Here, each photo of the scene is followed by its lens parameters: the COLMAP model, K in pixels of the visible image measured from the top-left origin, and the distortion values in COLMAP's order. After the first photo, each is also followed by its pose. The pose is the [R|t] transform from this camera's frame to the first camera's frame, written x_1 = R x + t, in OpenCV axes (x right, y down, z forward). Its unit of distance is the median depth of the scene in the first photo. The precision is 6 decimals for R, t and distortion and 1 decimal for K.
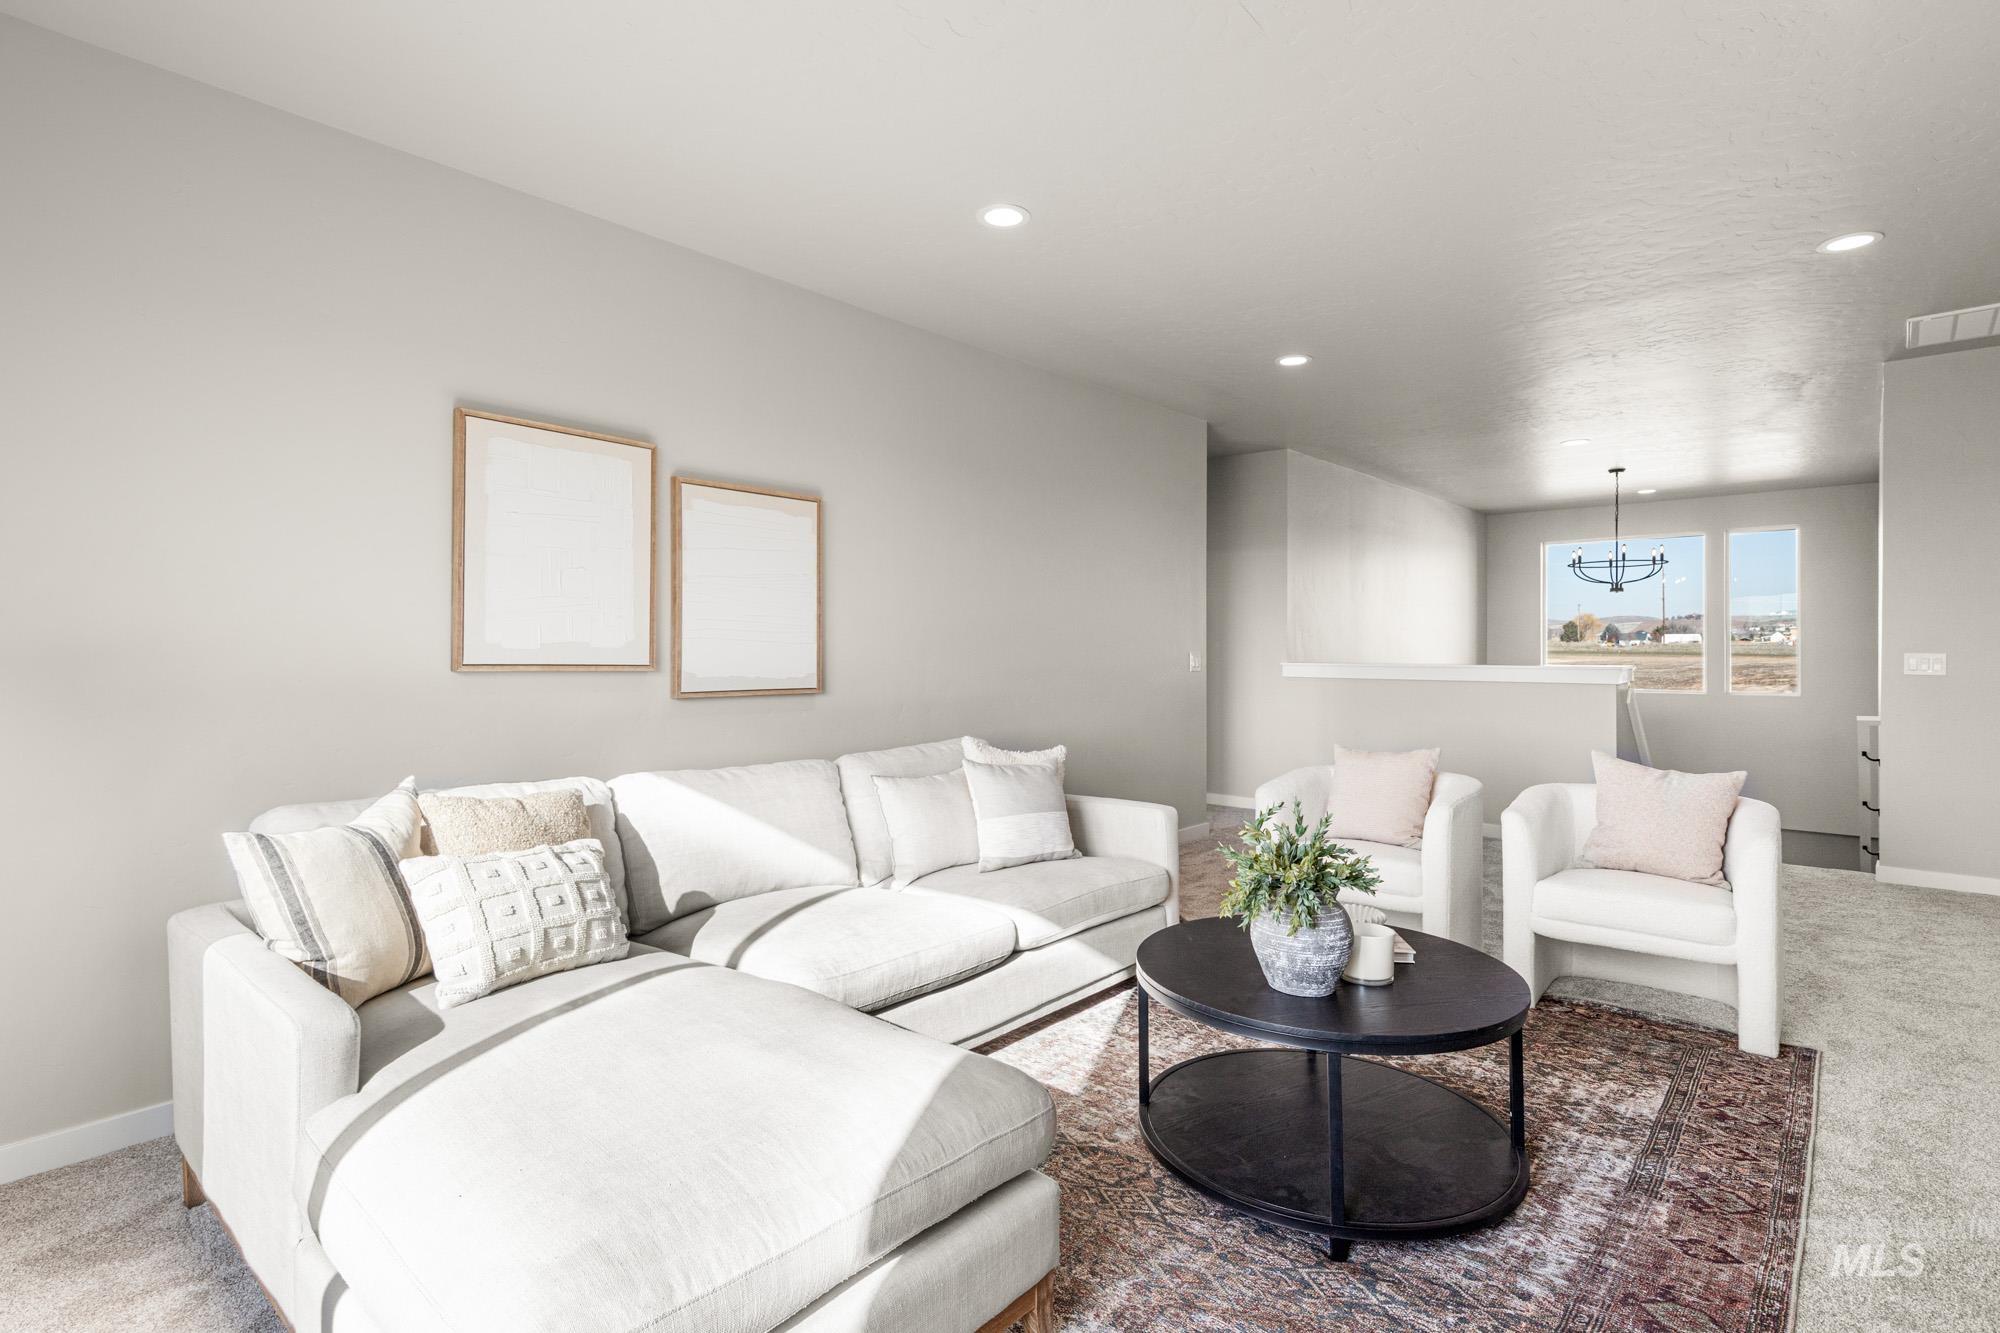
lens RADIAL K [[949.4, 0, 1016.2], [0, 949.4, 658.4], [0, 0, 1]] dist [0.009259, -0.003460]
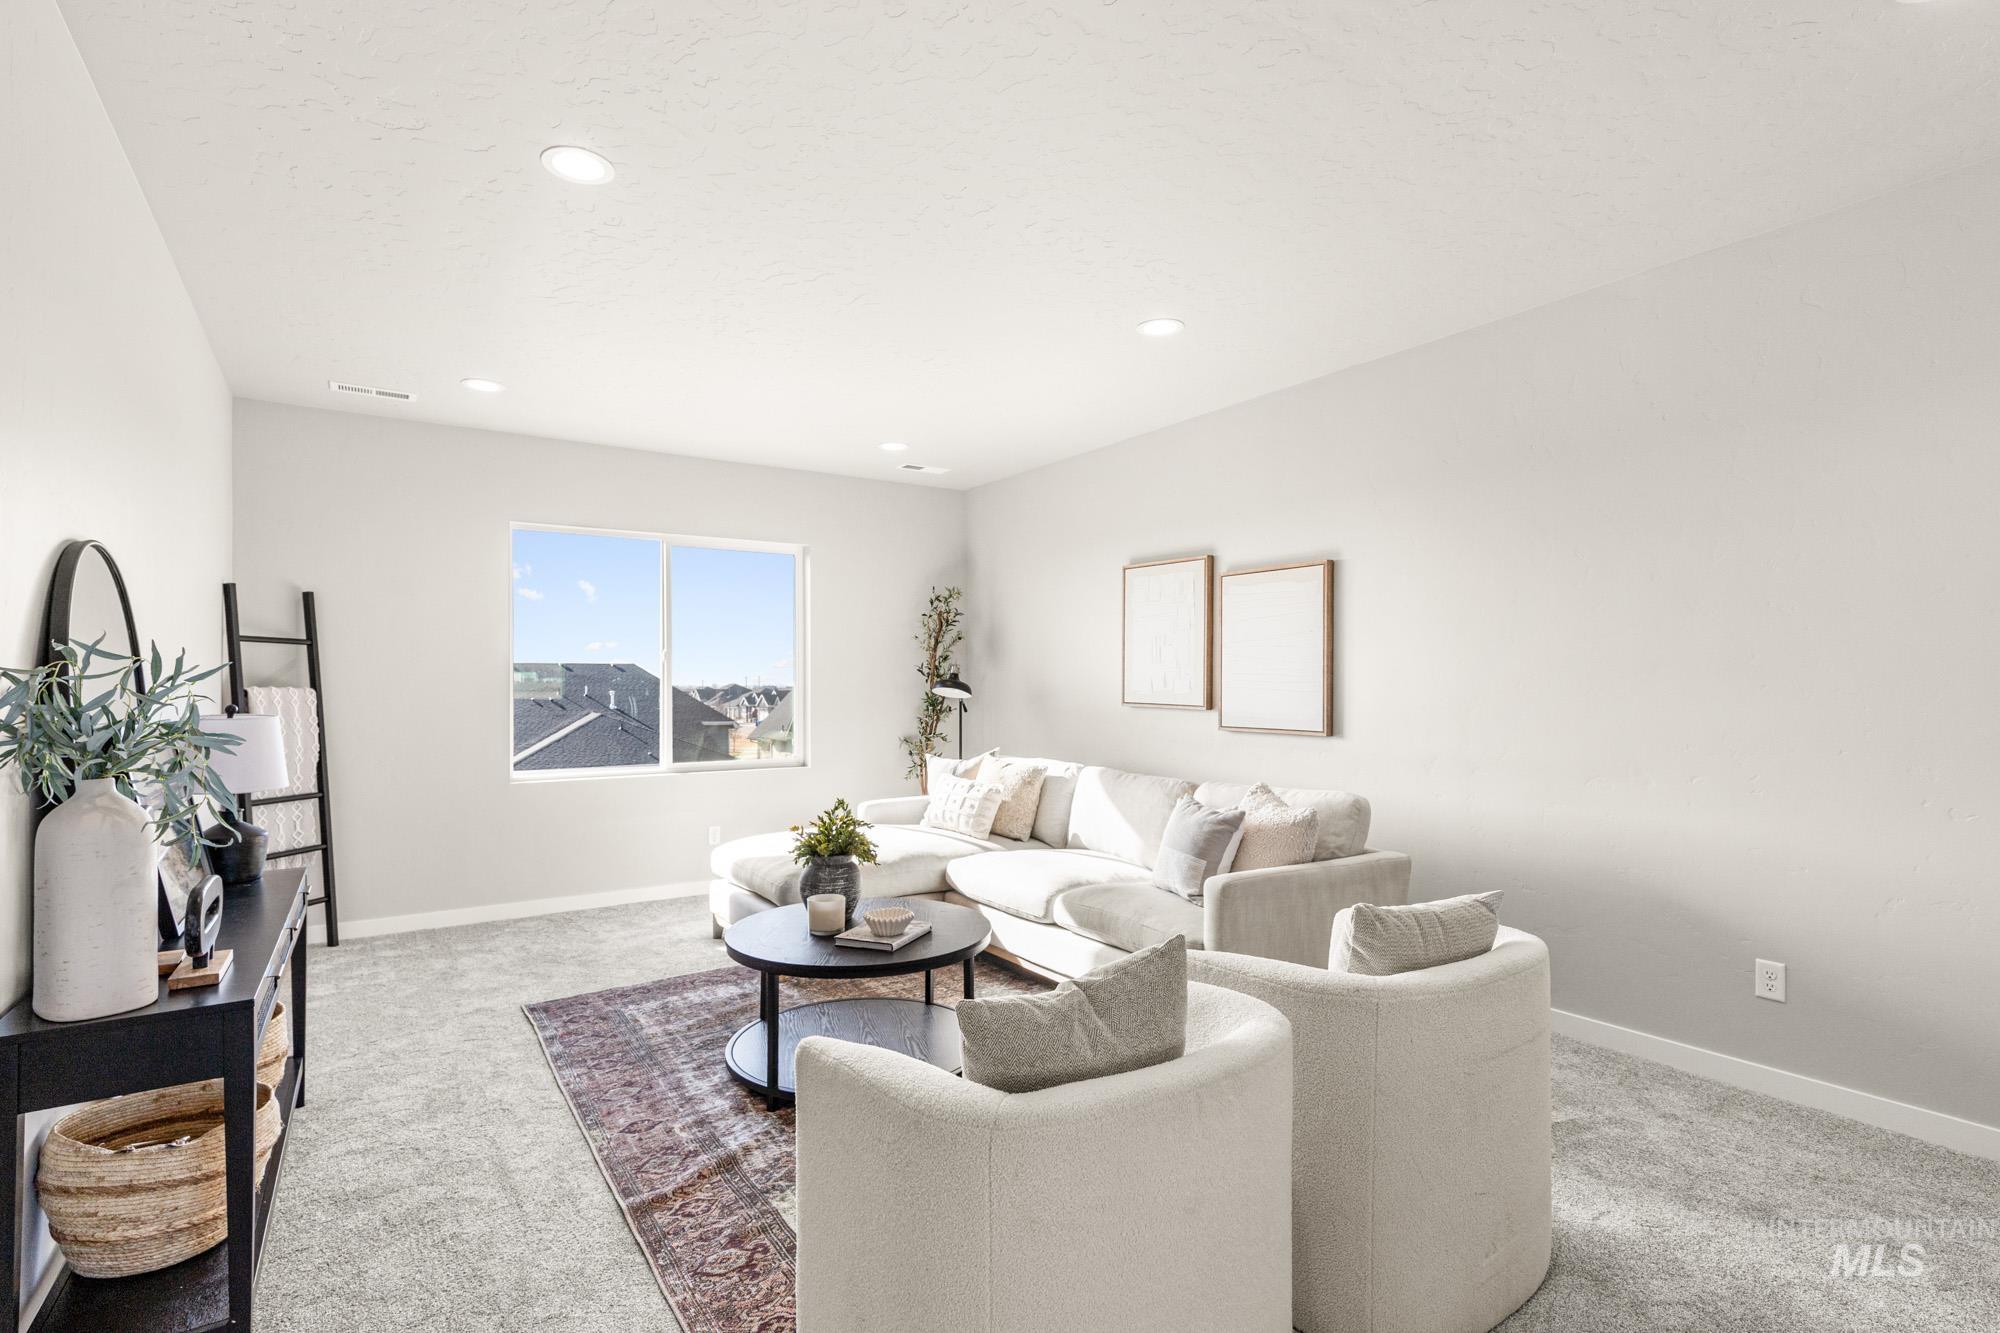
lens RADIAL K [[949.4, 0, 1010.1], [0, 949.4, 679.1], [0, 0, 1]] dist [0.009259, -0.003460]
pose [[-0.236274, -0.004999, -0.971674, 1.391745], [-0.007229, 0.999968, -0.003387, -0.034000], [0.971660, 0.006224, -0.236303, 1.314223]]
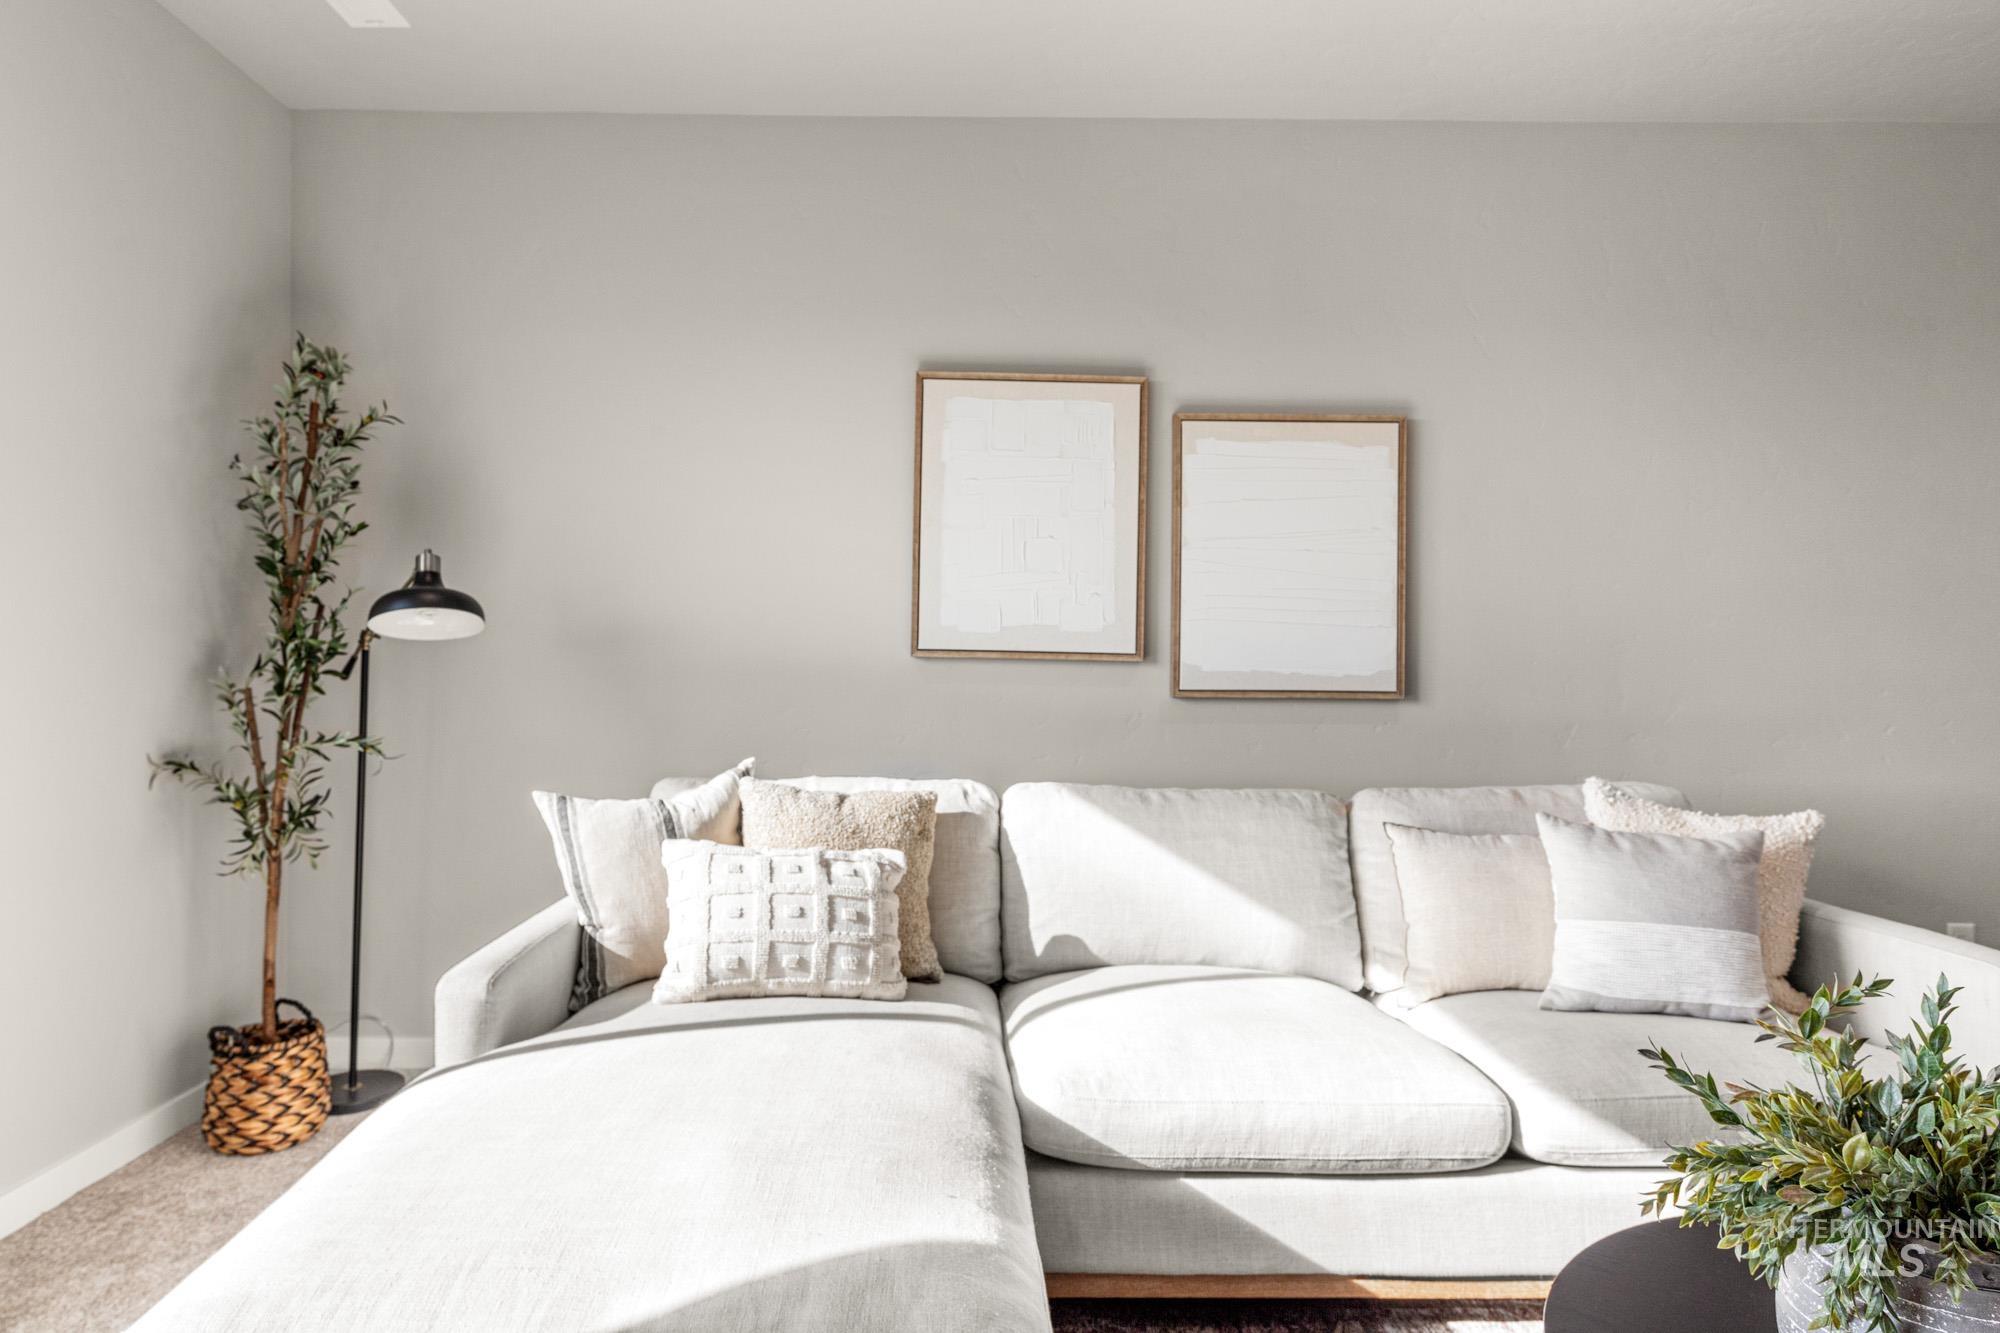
lens RADIAL K [[1133.3, 0, 1005.2], [0, 1133.3, 665.1], [0, 0, 1]] dist [-0.002408, -0.001499]
pose [[0.670366, 0.008055, -0.741987, 0.310948], [-0.011401, 0.999935, 0.000555, 0.021829], [0.741943, 0.008087, 0.670414, 0.349231]]
